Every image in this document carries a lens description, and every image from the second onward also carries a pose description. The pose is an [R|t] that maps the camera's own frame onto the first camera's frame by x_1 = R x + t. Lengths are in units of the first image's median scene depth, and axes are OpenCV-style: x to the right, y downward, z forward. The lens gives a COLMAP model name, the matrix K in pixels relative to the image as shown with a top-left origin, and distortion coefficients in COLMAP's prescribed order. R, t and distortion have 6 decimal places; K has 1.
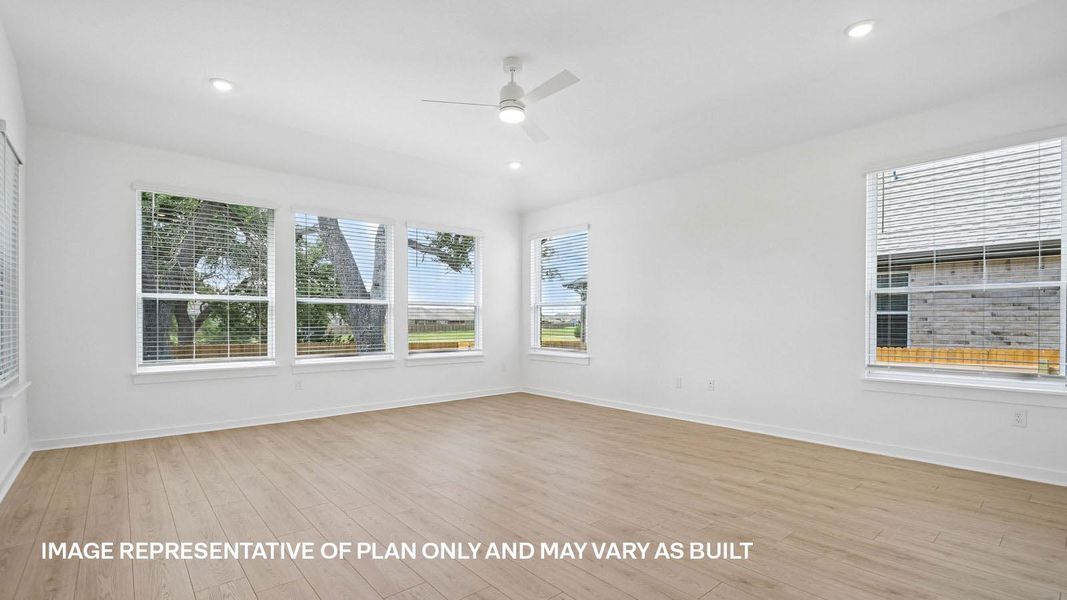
lens RADIAL K [[476.8, 0, 527.7], [0, 476.8, 326.4], [0, 0, 1]] dist [-0.000430, -0.000140]
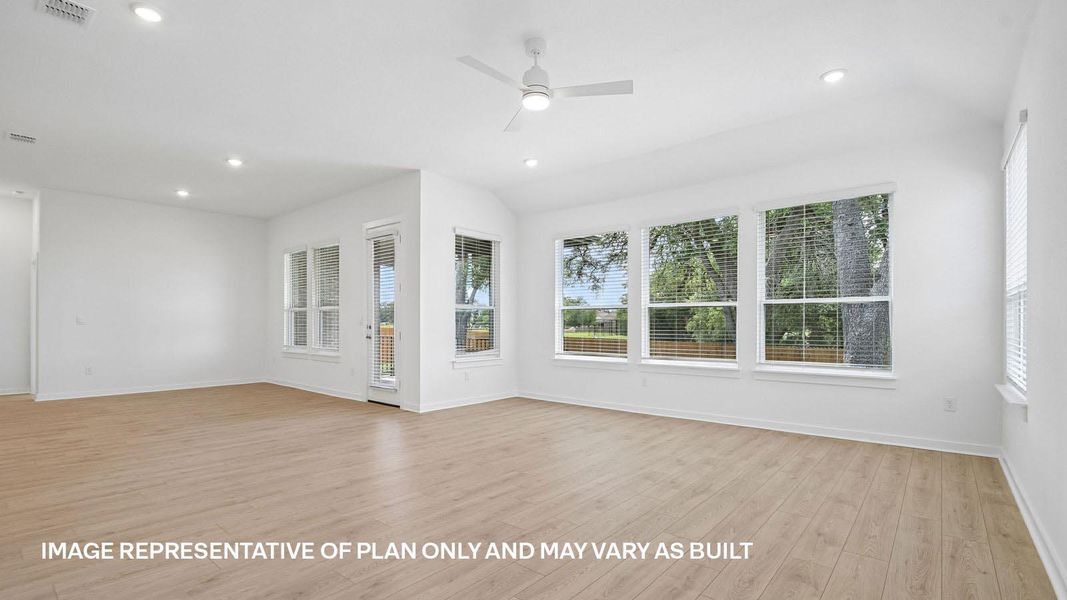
lens RADIAL K [[490.6, 0, 529.1], [0, 490.6, 317.5], [0, 0, 1]] dist [-0.016449, -0.000212]
pose [[0.152631, -0.018154, -0.988116, 0.825369], [-0.012086, 0.999722, -0.020234, 0.000163], [0.988209, 0.015031, 0.152369, 0.776528]]
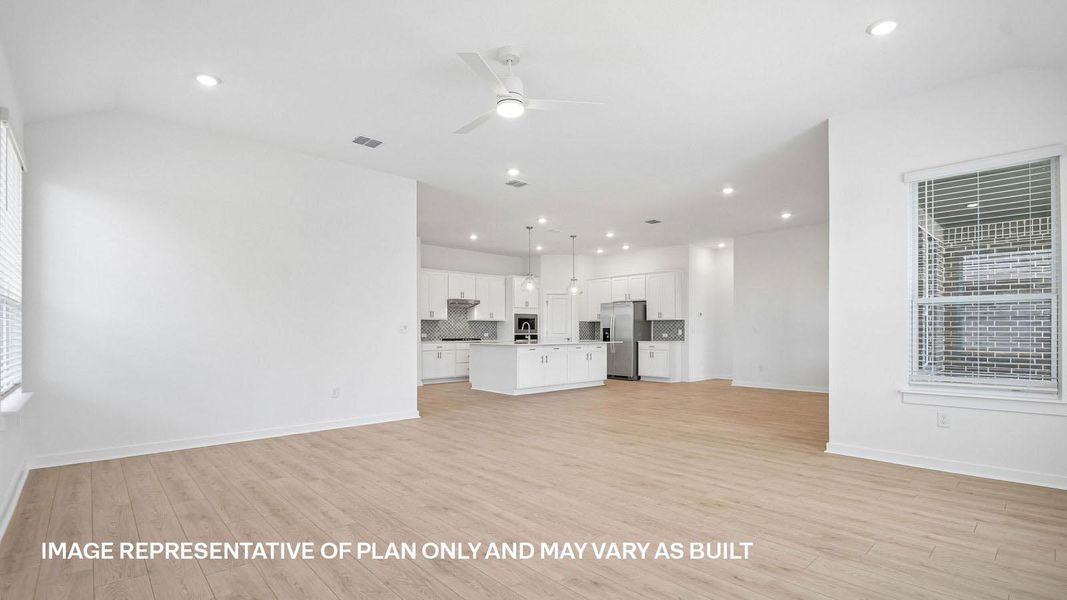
lens RADIAL K [[476.8, 0, 527.7], [0, 476.8, 326.4], [0, 0, 1]] dist [-0.000430, -0.000140]
pose [[-0.999672, -0.001213, -0.025591, -0.038738], [-0.001285, 0.999995, 0.002800, -0.020717], [0.025588, 0.002832, -0.999669, 1.776430]]
